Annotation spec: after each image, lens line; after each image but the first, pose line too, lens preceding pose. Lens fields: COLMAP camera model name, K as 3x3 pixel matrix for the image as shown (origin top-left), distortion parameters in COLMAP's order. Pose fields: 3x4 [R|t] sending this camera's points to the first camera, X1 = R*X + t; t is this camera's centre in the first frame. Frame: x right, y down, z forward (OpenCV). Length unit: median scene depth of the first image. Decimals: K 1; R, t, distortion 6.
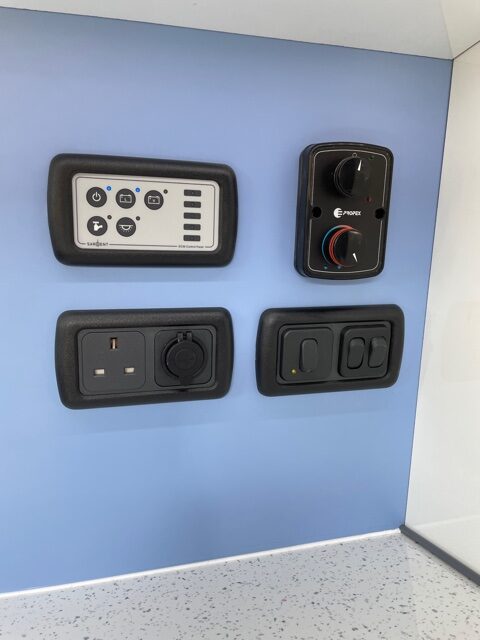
lens RADIAL K [[480.5, 0, 235.3], [0, 480.5, 317.9], [0, 0, 1]] dist [0.061153, -0.086927]
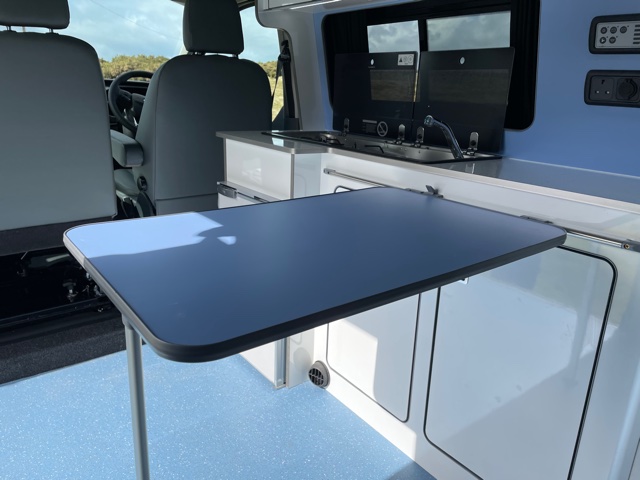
lens RADIAL K [[480.5, 0, 321.9], [0, 480.5, 236.4], [0, 0, 1]] dist [0.061153, -0.086927]
pose [[0.371442, 0.310539, -0.874984, 1.988245], [-0.059199, 0.948411, 0.311468, 0.125959], [0.926567, -0.063894, 0.370663, -1.736042]]
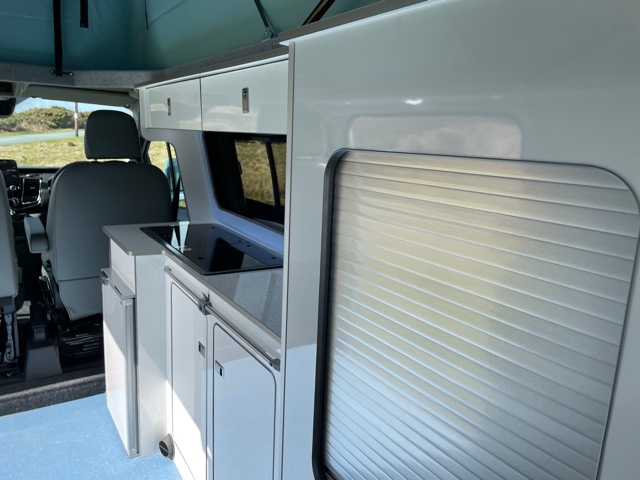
lens RADIAL K [[480.5, 0, 321.5], [0, 480.5, 239.7], [0, 0, 1]] dist [0.061153, -0.086927]
pose [[0.295341, 0.233403, -0.926443, 3.084297], [-0.066359, 0.972369, 0.223819, -0.575708], [0.953084, -0.004625, 0.302669, -0.175085]]
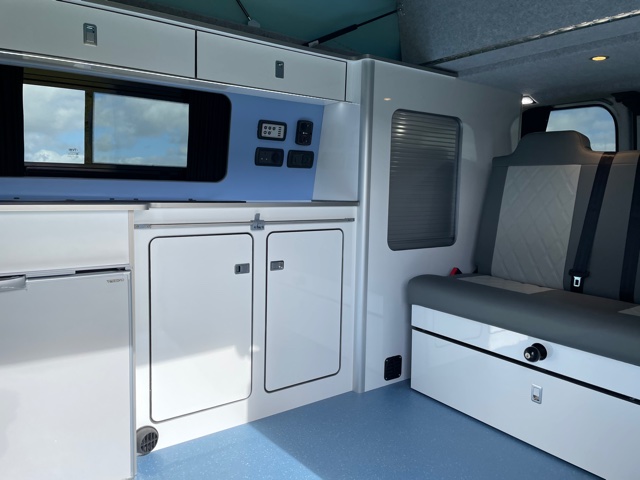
lens RADIAL K [[480.5, 0, 320.9], [0, 480.5, 241.3], [0, 0, 1]] dist [0.061153, -0.086927]
pose [[0.937284, 0.002646, 0.348557, -1.595369], [-0.034329, 0.995810, 0.084755, 0.572147], [-0.346873, -0.091405, 0.933448, -4.548799]]
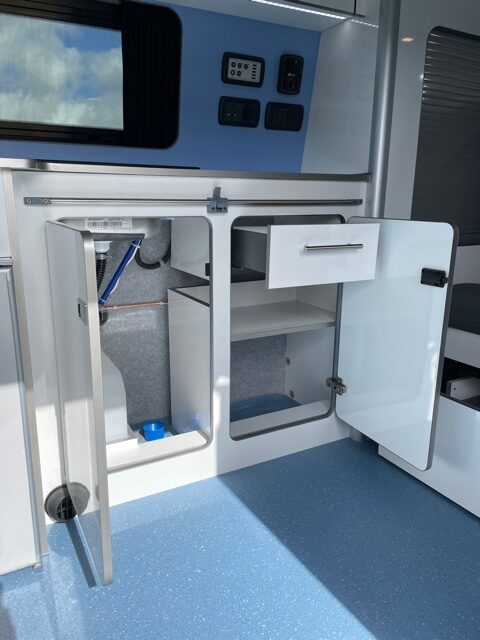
lens RADIAL K [[480.5, 0, 234.0], [0, 480.5, 322.8], [0, 0, 1]] dist [0.061153, -0.086927]
pose [[0.977730, -0.024599, 0.208418, -1.101219], [-0.023207, 0.974343, 0.223869, 0.877316], [-0.208578, -0.223721, 0.952074, -3.105498]]
